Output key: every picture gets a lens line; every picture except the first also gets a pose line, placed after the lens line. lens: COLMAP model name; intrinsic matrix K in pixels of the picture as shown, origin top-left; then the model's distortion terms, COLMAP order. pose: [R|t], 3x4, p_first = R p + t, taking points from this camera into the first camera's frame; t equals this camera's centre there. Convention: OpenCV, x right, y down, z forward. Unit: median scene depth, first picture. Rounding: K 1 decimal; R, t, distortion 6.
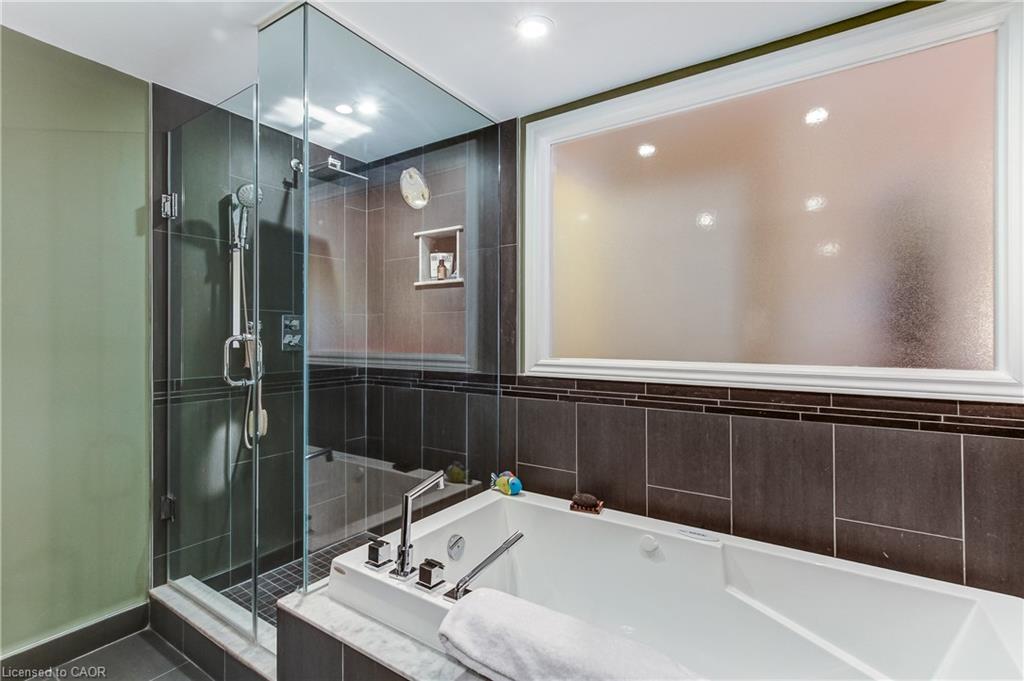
lens RADIAL K [[479.9, 0, 515.8], [0, 479.9, 327.3], [0, 0, 1]] dist [-0.003034, 0.003449]
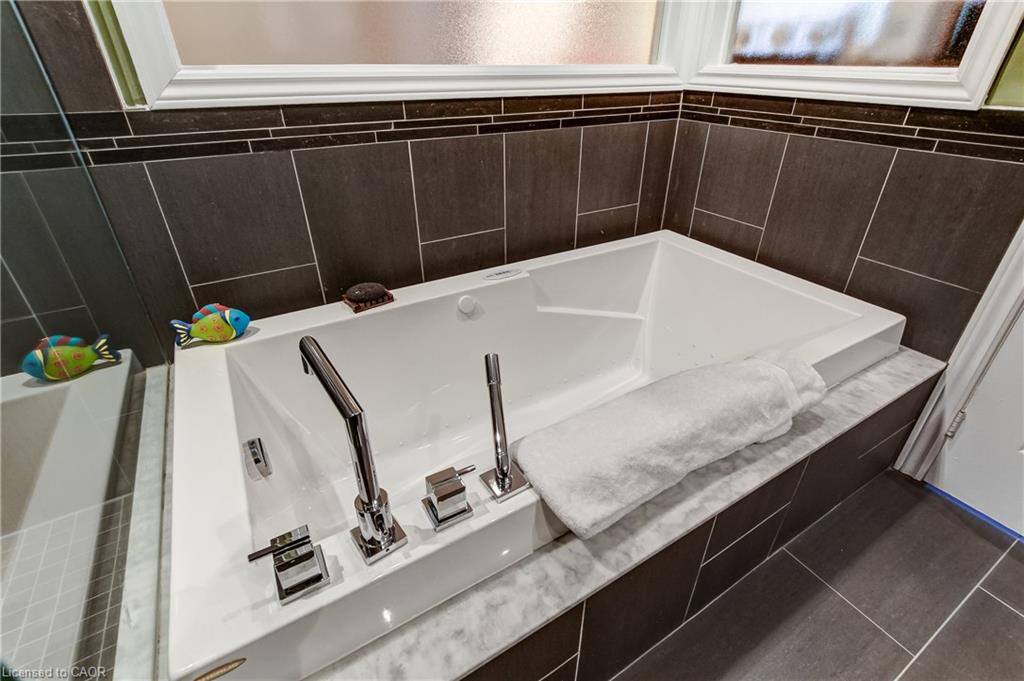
lens RADIAL K [[479.9, 0, 520.1], [0, 479.9, 327.6], [0, 0, 1]] dist [-0.003034, 0.003449]
pose [[0.420678, -0.437555, 0.794717, -0.338498], [-0.013136, 0.872972, 0.487594, 0.062039], [-0.907115, -0.215560, 0.361492, 0.532158]]
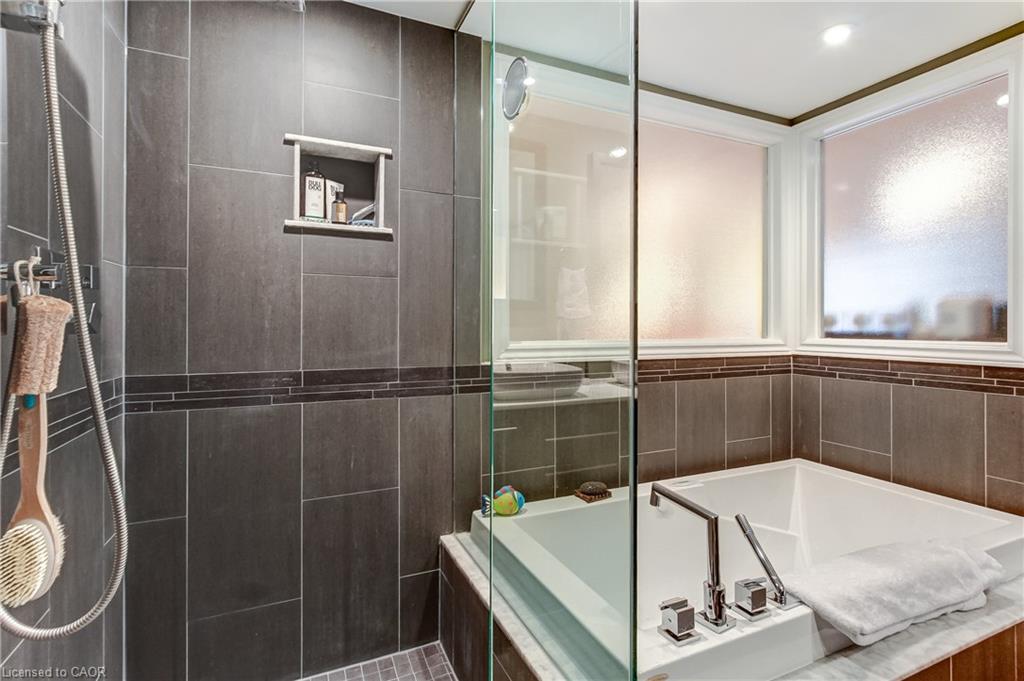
lens RADIAL K [[479.9, 0, 518.0], [0, 479.9, 323.9], [0, 0, 1]] dist [-0.003034, 0.003449]
pose [[0.530093, 0.013172, 0.847837, -0.741165], [-0.009583, 0.999909, -0.009543, 0.046284], [-0.847886, -0.003066, 0.530170, 0.623764]]
